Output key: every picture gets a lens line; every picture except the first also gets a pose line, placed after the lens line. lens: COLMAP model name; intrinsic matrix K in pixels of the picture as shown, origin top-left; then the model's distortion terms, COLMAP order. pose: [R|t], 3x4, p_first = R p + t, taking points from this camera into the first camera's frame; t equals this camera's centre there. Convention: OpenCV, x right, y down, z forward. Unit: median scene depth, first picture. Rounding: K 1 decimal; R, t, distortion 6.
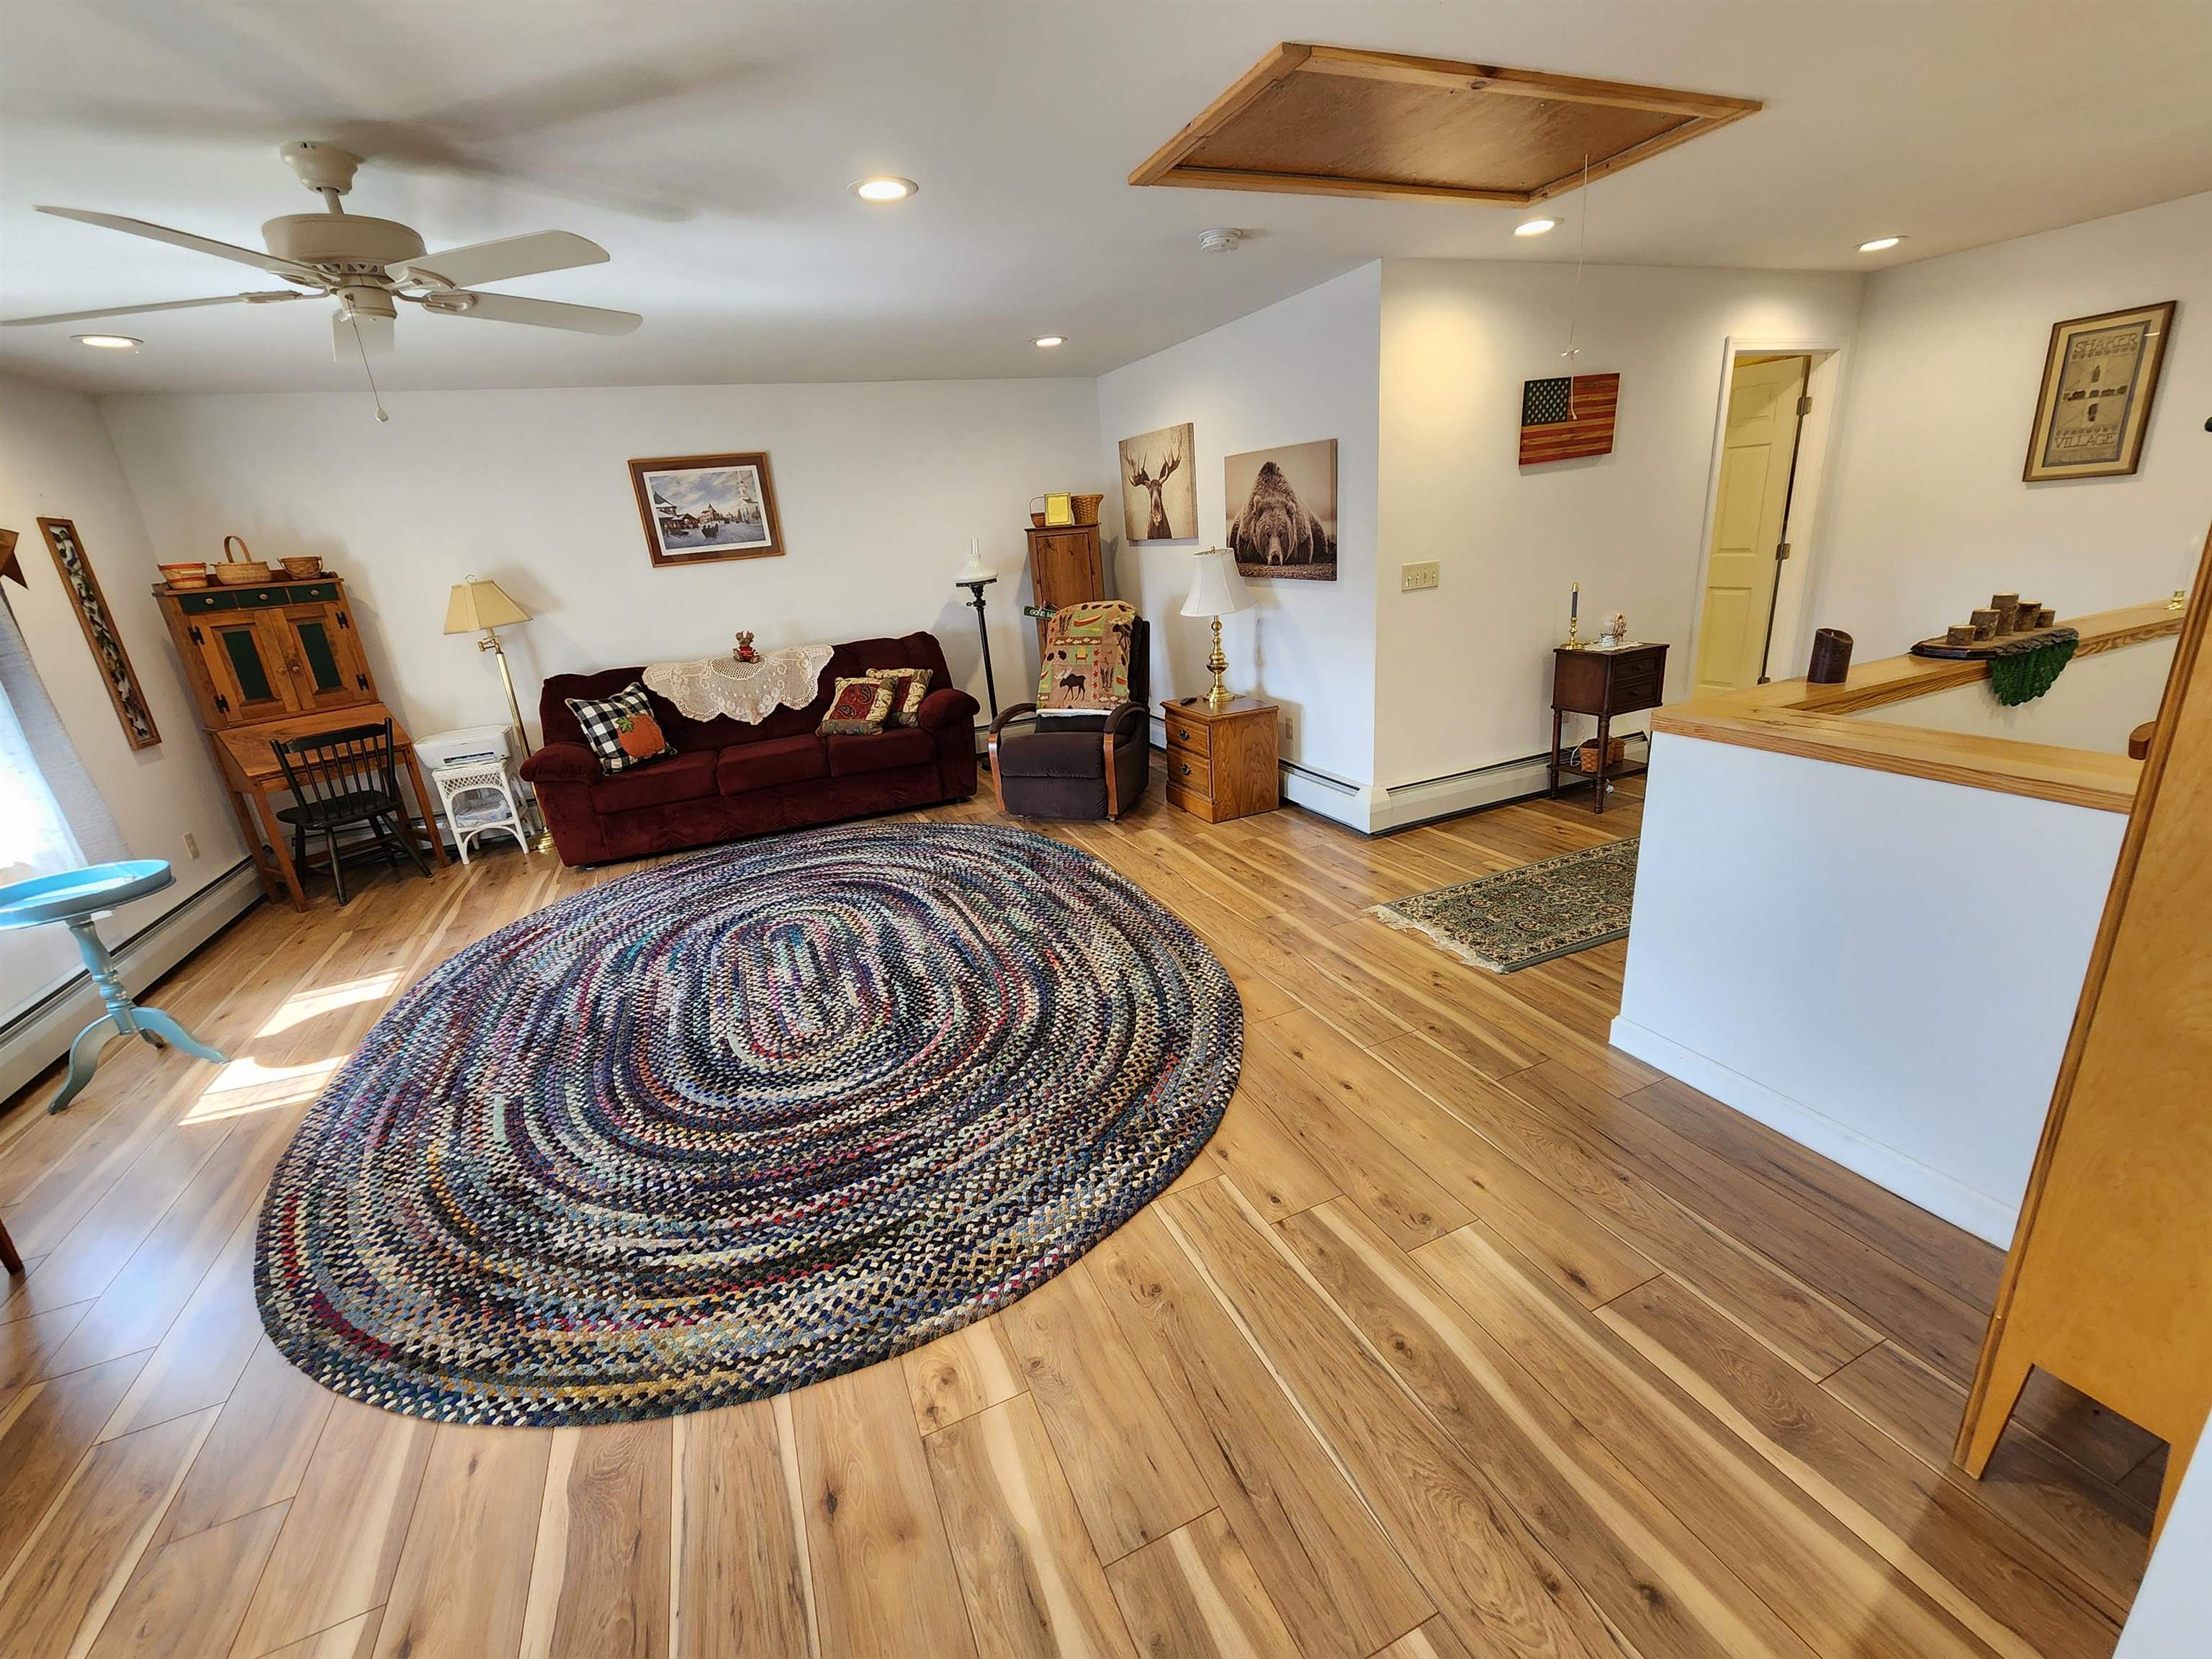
lens RADIAL K [[912.5, 0, 1105.1], [0, 912.5, 821.2], [0, 0, 1]] dist [-0.000544, 0.000241]
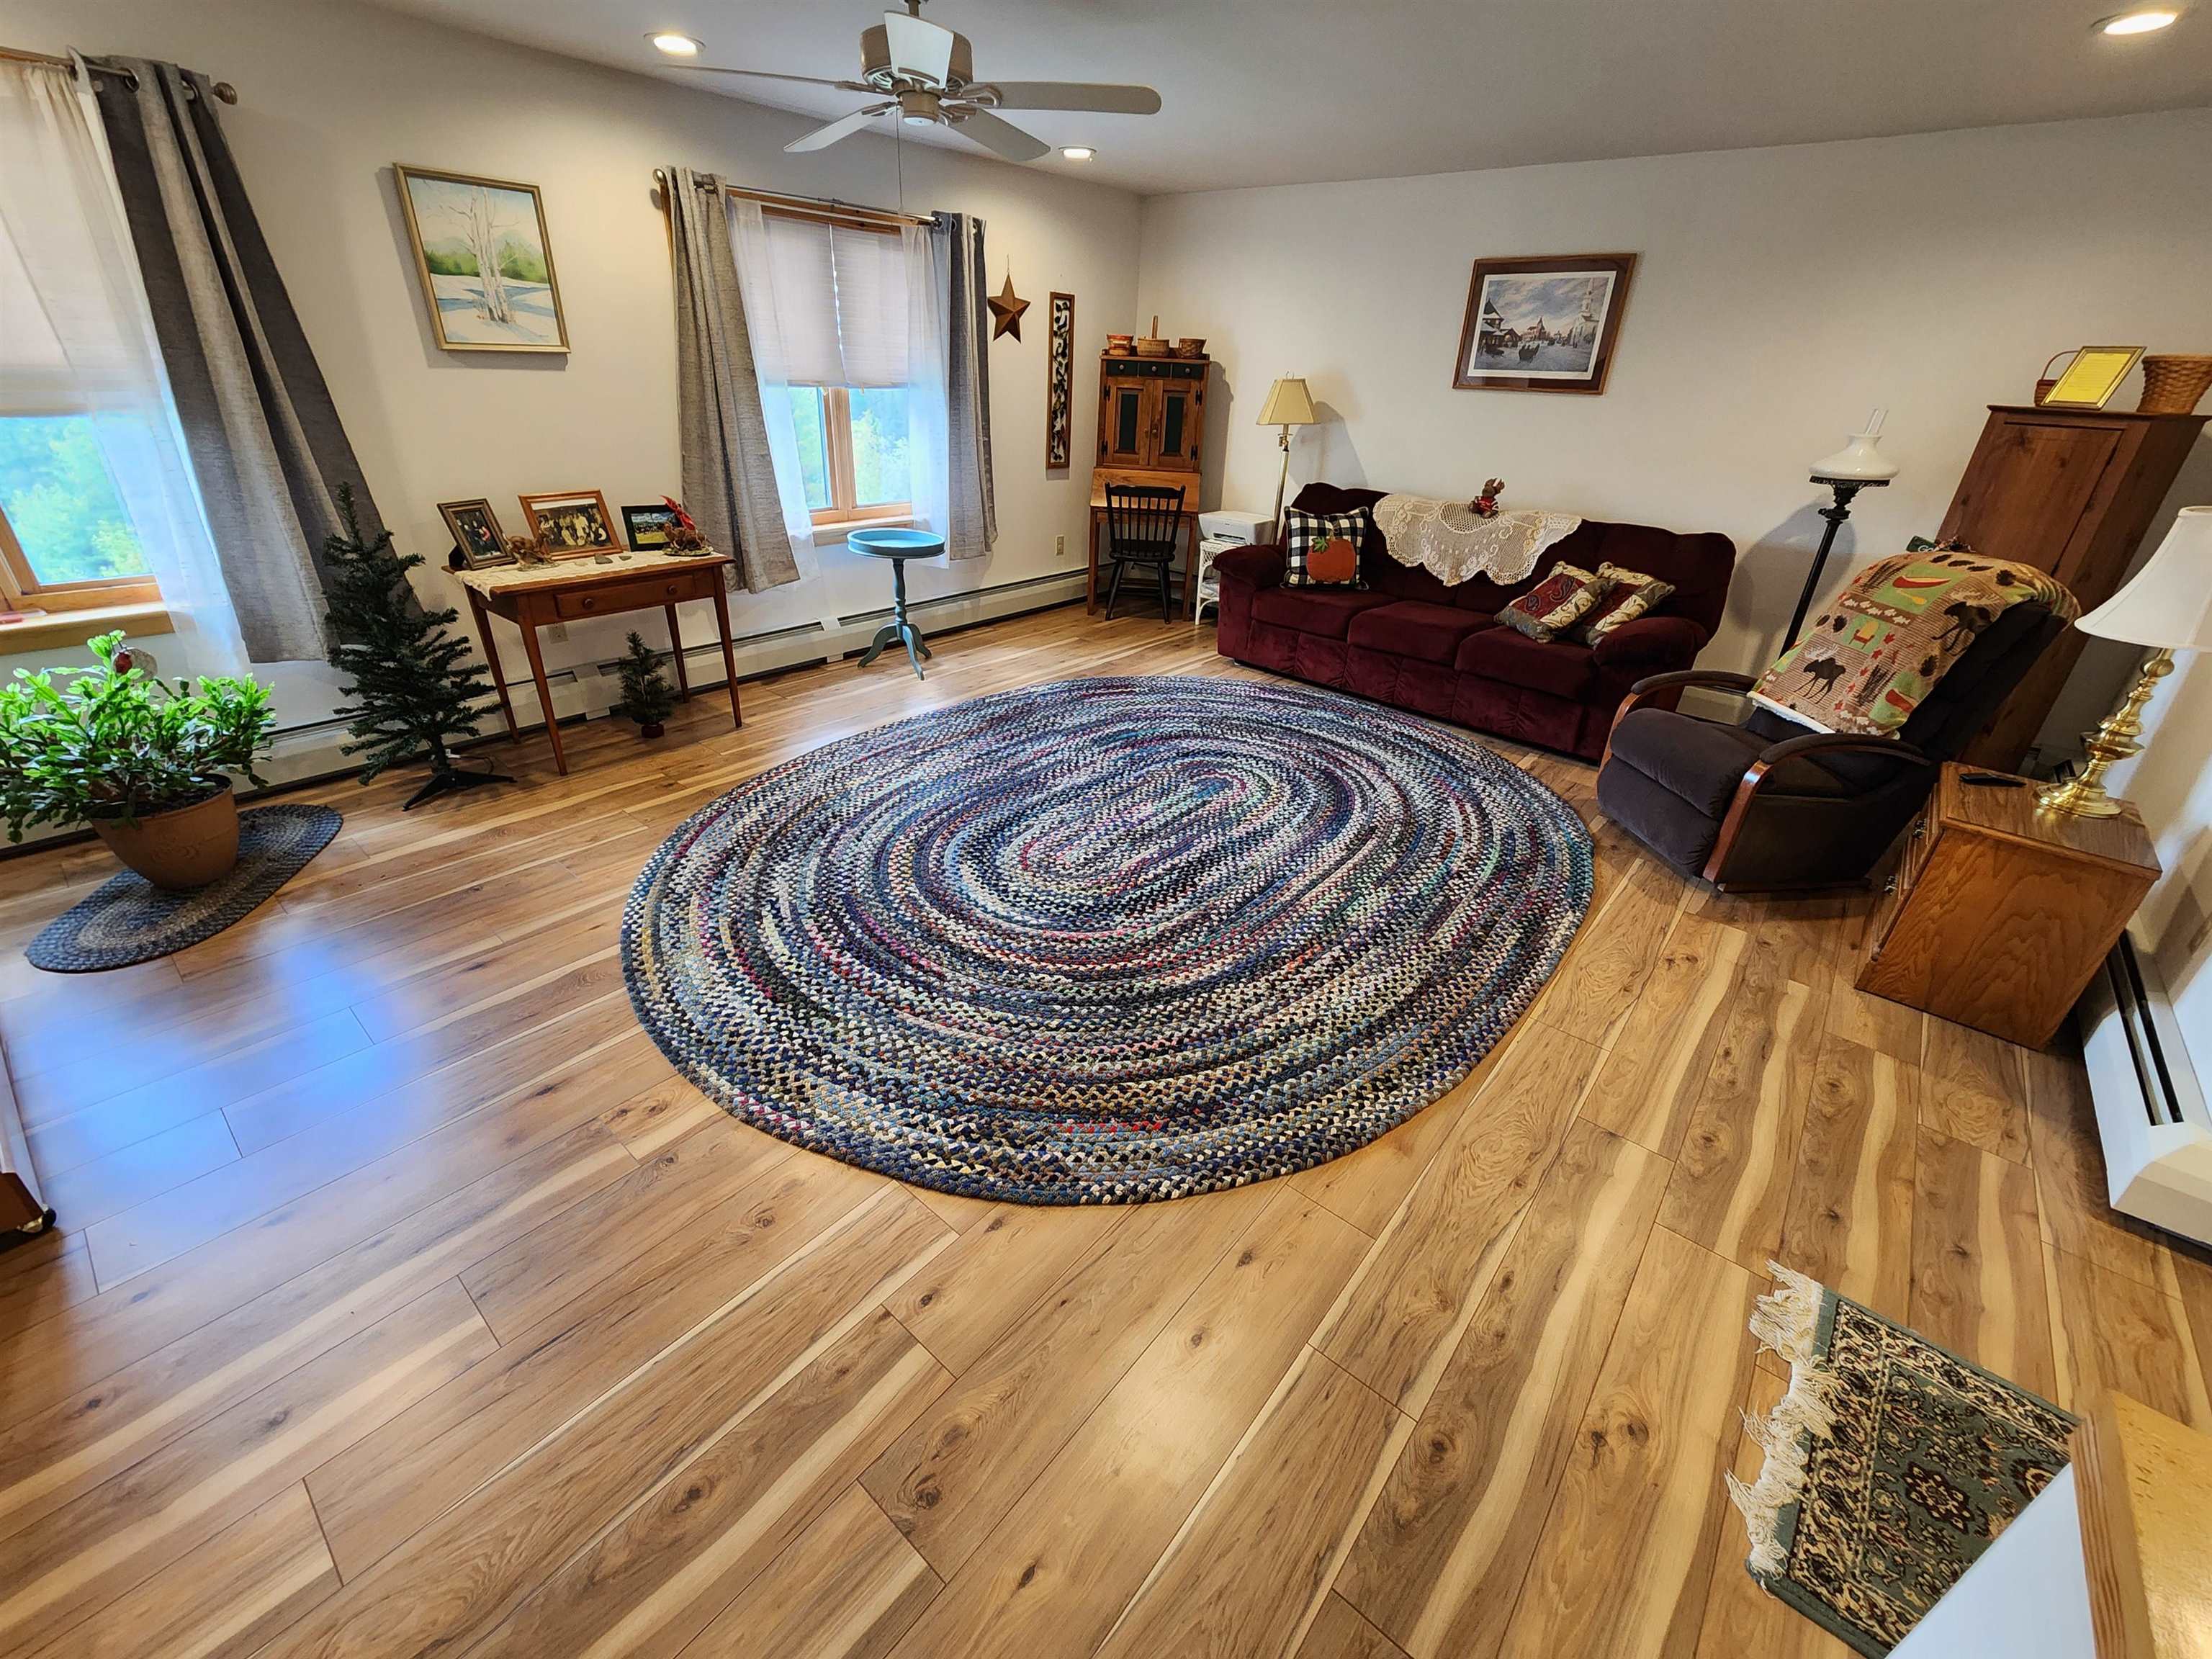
lens RADIAL K [[912.5, 0, 1105.1], [0, 912.5, 821.2], [0, 0, 1]] dist [-0.000544, 0.000241]
pose [[0.431102, 0.491527, -0.756672, 0.351764], [-0.350346, 0.863989, 0.361636, -0.152742], [0.831510, 0.109195, 0.544672, 0.356551]]
